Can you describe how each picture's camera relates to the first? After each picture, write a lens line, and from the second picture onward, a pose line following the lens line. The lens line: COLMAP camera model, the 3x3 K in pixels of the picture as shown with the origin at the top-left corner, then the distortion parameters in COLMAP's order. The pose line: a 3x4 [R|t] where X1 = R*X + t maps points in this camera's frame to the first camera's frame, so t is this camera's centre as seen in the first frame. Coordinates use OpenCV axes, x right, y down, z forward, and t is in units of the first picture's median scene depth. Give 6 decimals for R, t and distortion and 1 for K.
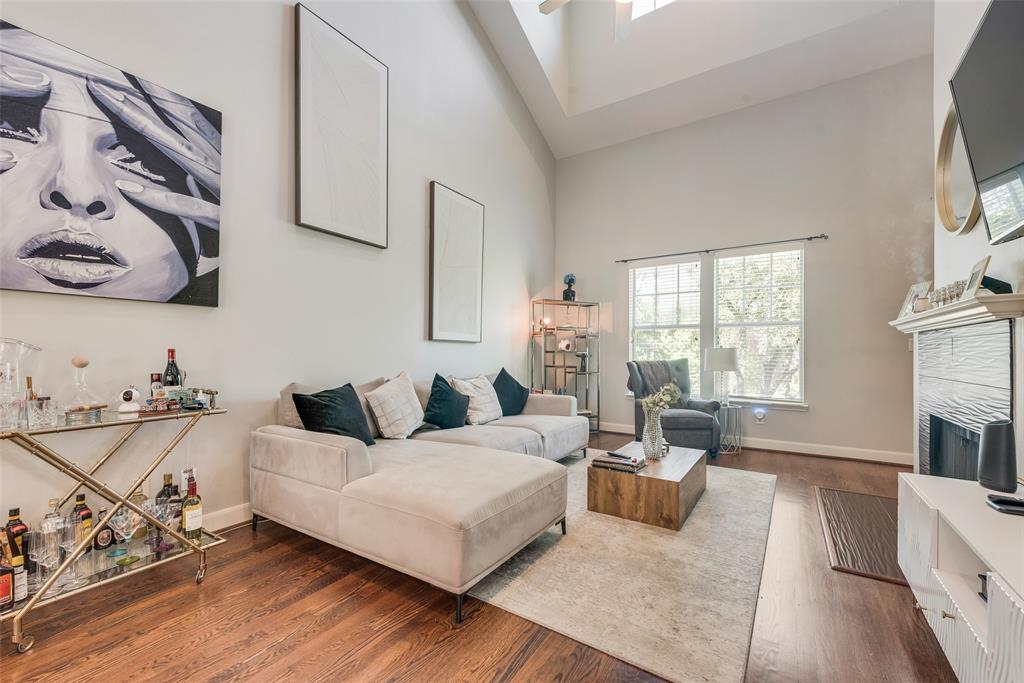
lens RADIAL K [[417.7, 0, 506.0], [0, 417.7, 354.2], [0, 0, 1]] dist [0.010703, -0.003024]
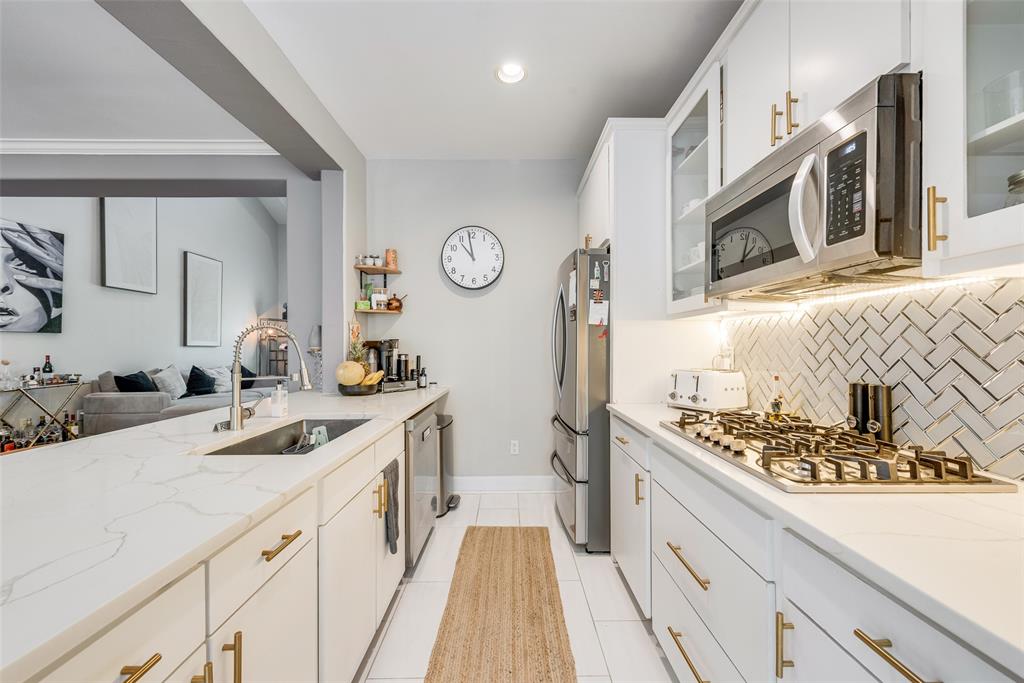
lens RADIAL K [[403.0, 0, 511.9], [0, 403.0, 347.4], [0, 0, 1]] dist [0.012320, -0.003624]
pose [[0.826698, -0.007154, 0.562600, -0.019154], [0.007811, 0.999969, 0.001238, -0.030360], [-0.562591, 0.003371, 0.826728, -1.631451]]
